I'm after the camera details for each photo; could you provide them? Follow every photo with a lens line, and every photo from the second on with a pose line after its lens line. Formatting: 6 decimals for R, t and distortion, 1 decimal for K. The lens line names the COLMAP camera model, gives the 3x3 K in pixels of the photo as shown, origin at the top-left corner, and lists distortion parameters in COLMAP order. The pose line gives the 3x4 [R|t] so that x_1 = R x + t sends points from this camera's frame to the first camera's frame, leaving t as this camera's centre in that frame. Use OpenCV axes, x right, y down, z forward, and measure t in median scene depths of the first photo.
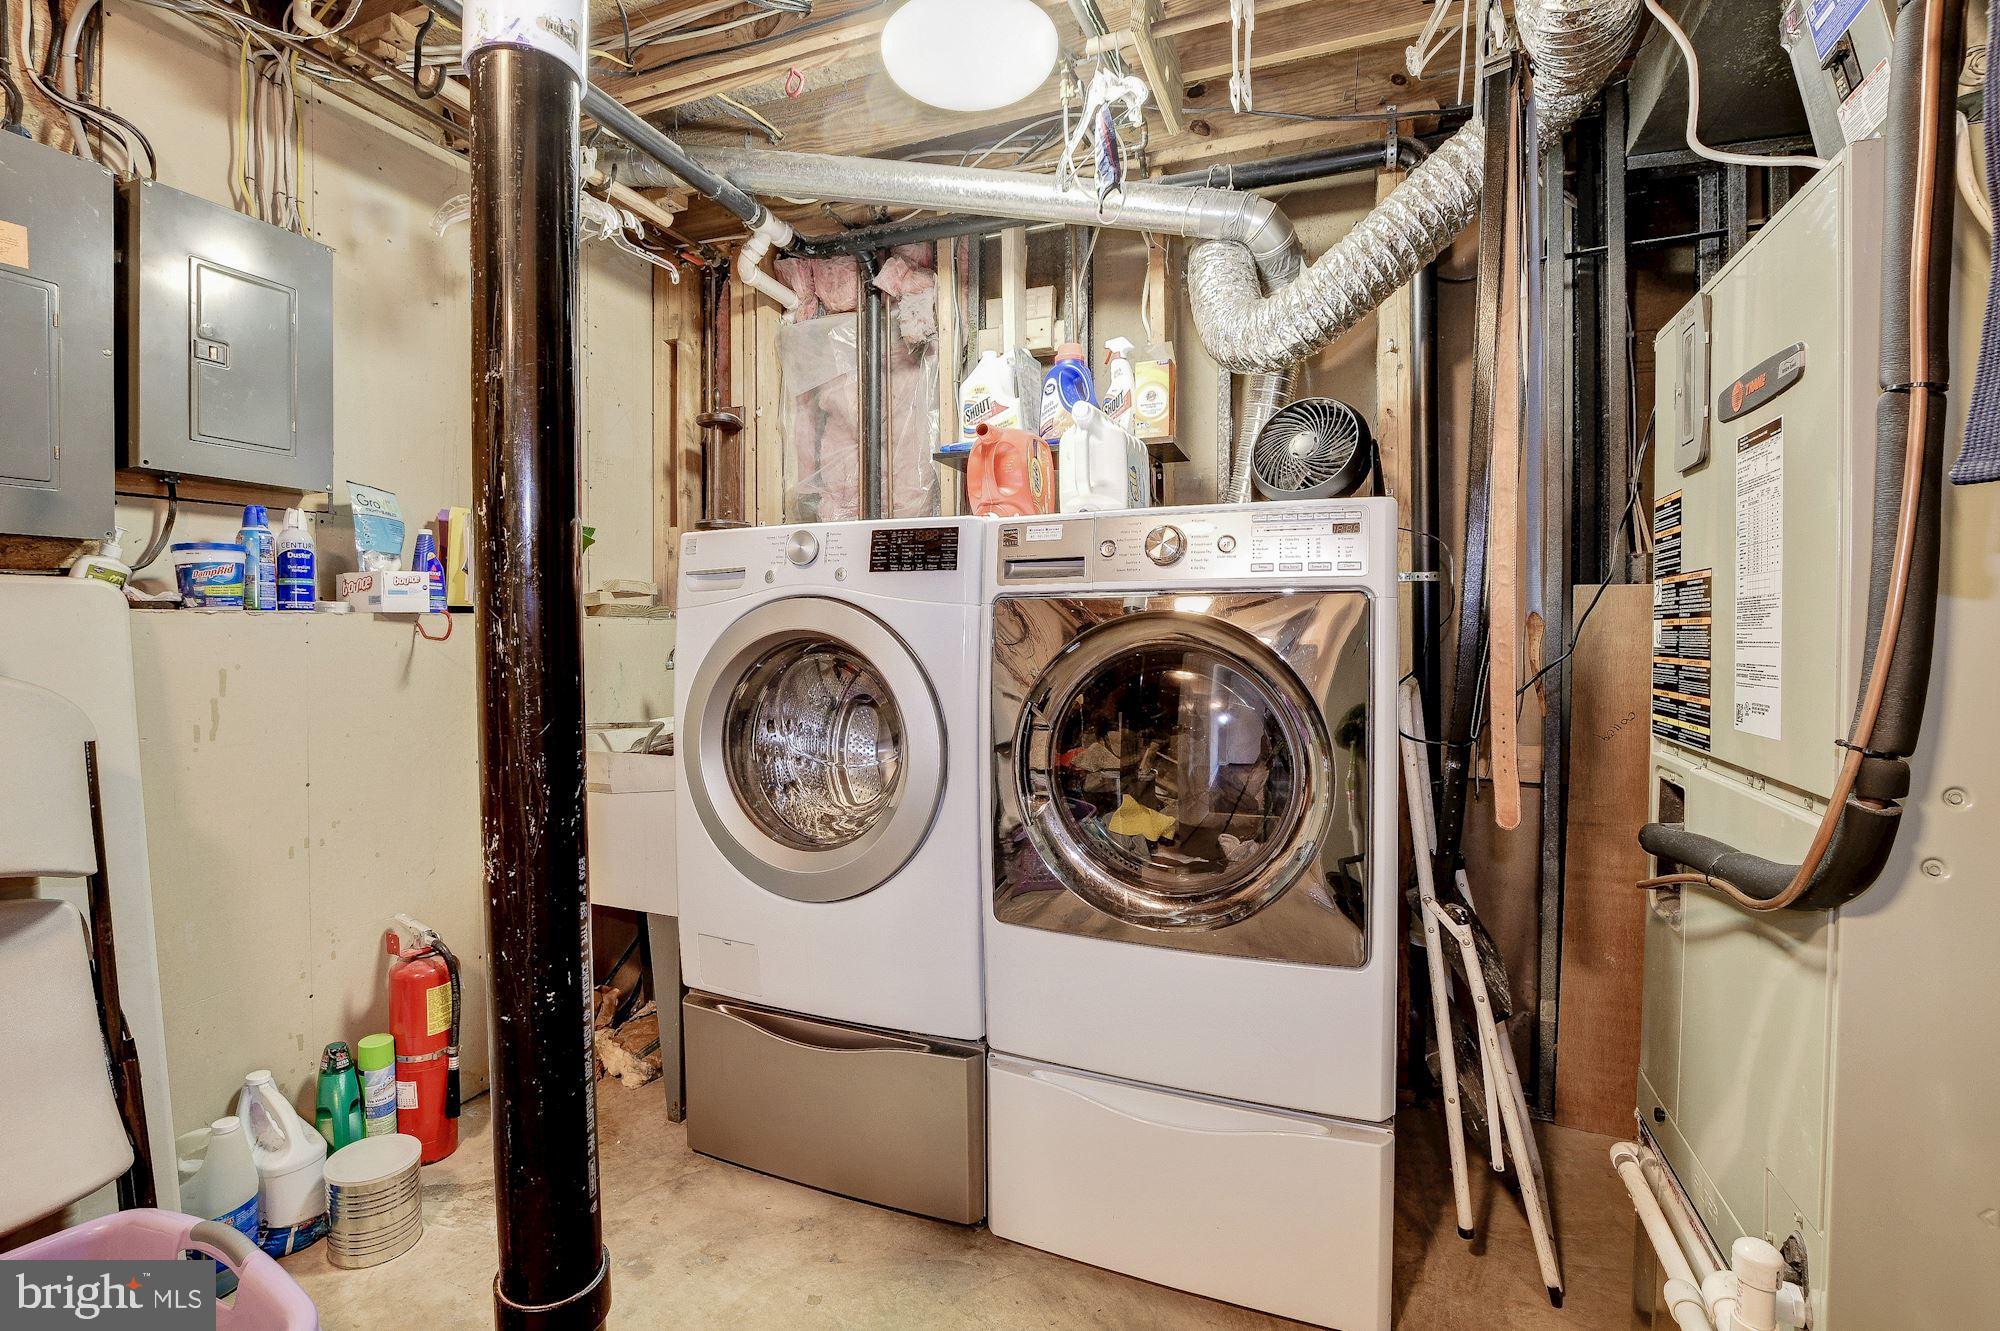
lens RADIAL K [[904.1, 0, 1000.3], [0, 904.1, 665.7], [0, 0, 1]] dist [-0.024083, 0.000635]
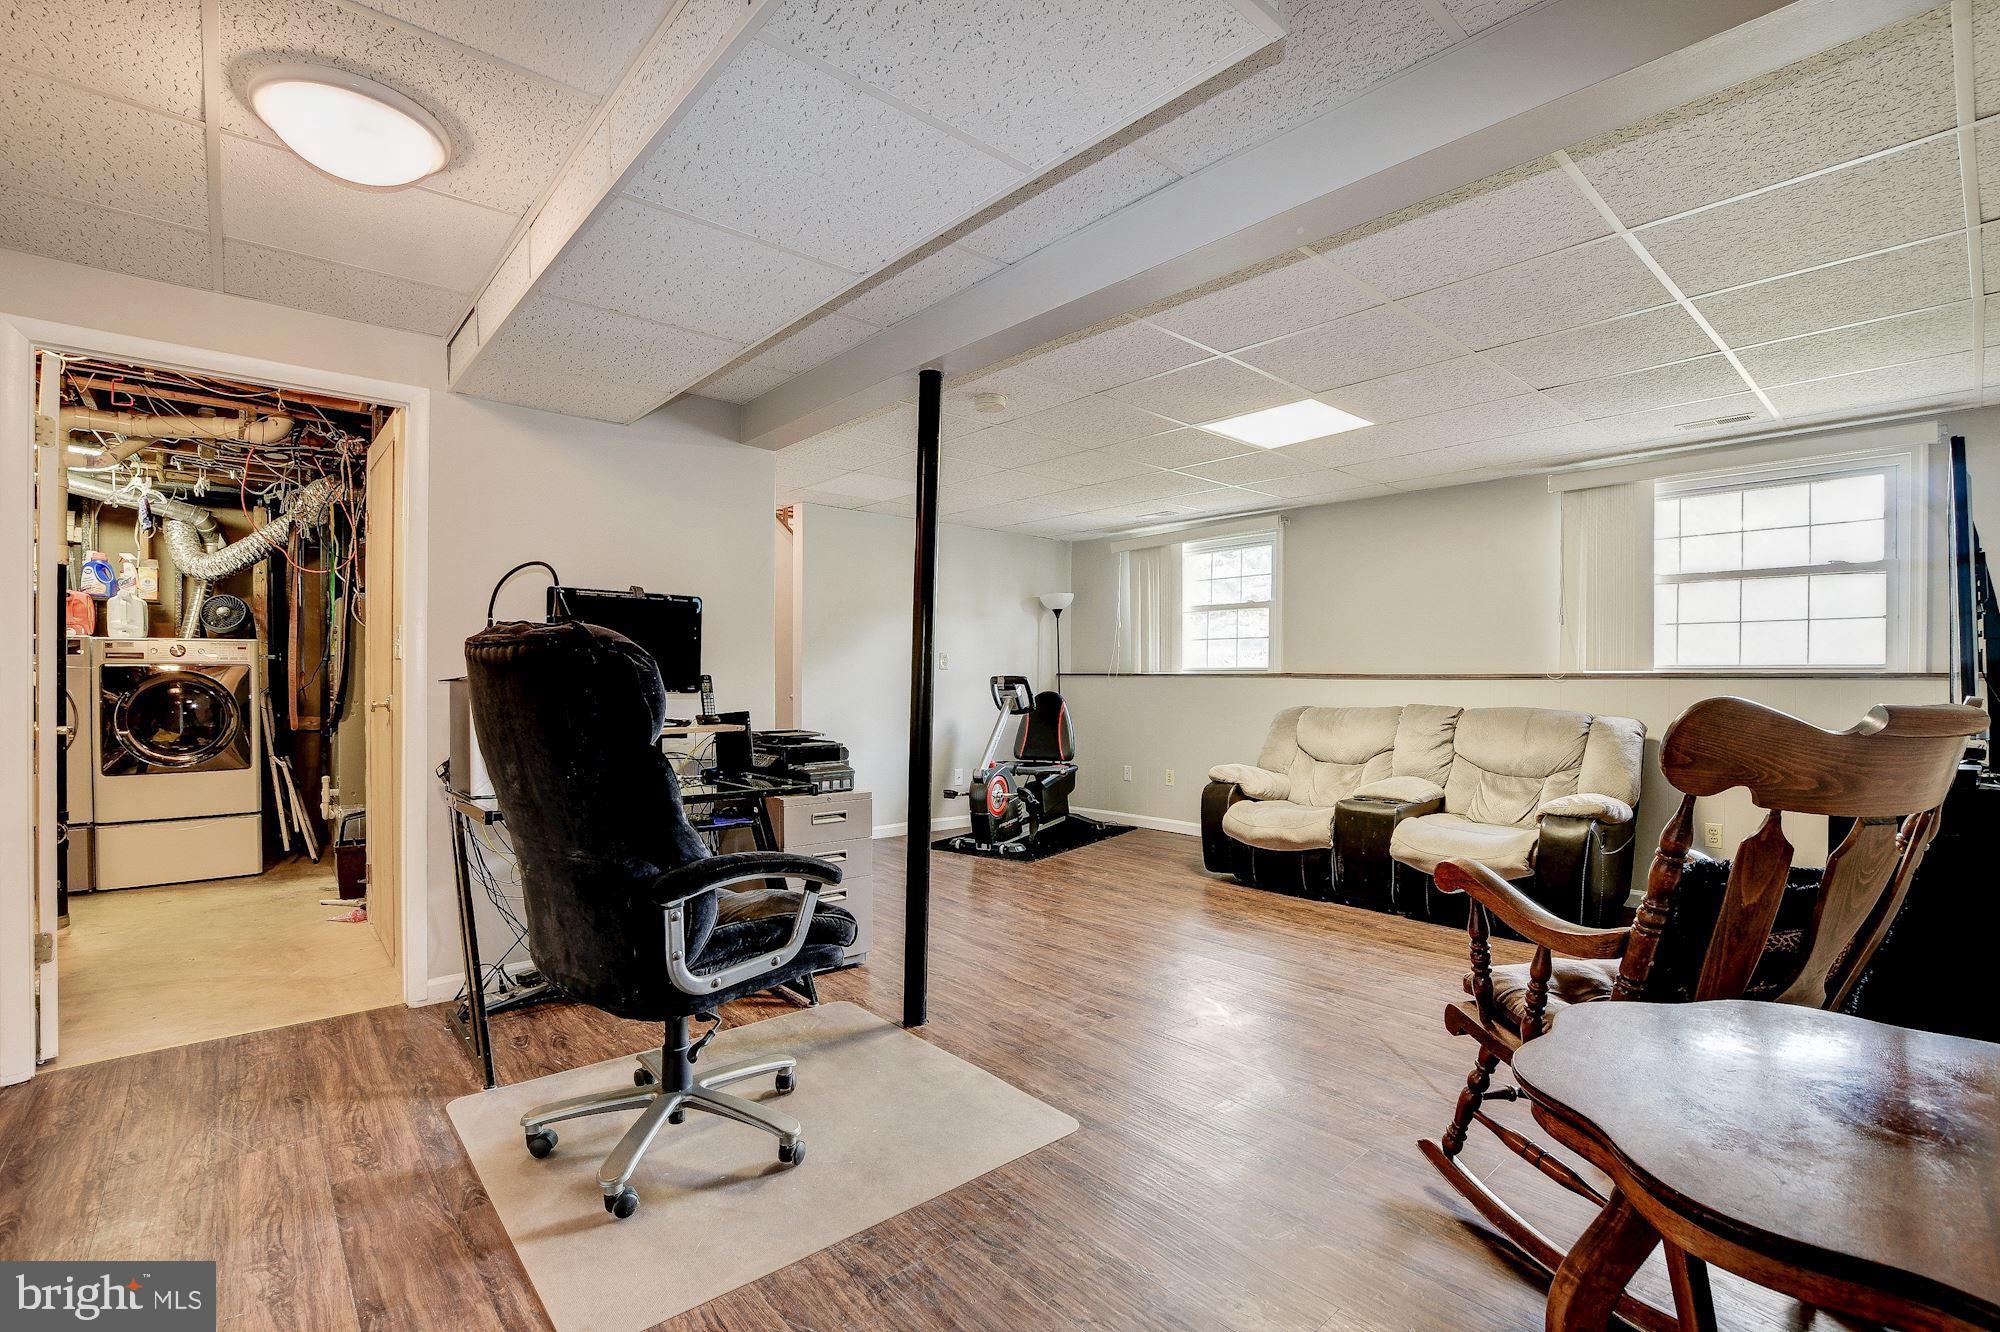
lens RADIAL K [[904.1, 0, 1011.9], [0, 904.1, 678.7], [0, 0, 1]] dist [-0.024083, 0.000635]
pose [[0.458006, 0.003224, 0.888943, -1.170155], [0.024113, 0.999580, -0.016049, 0.085650], [-0.888622, 0.028785, 0.457736, -2.885051]]
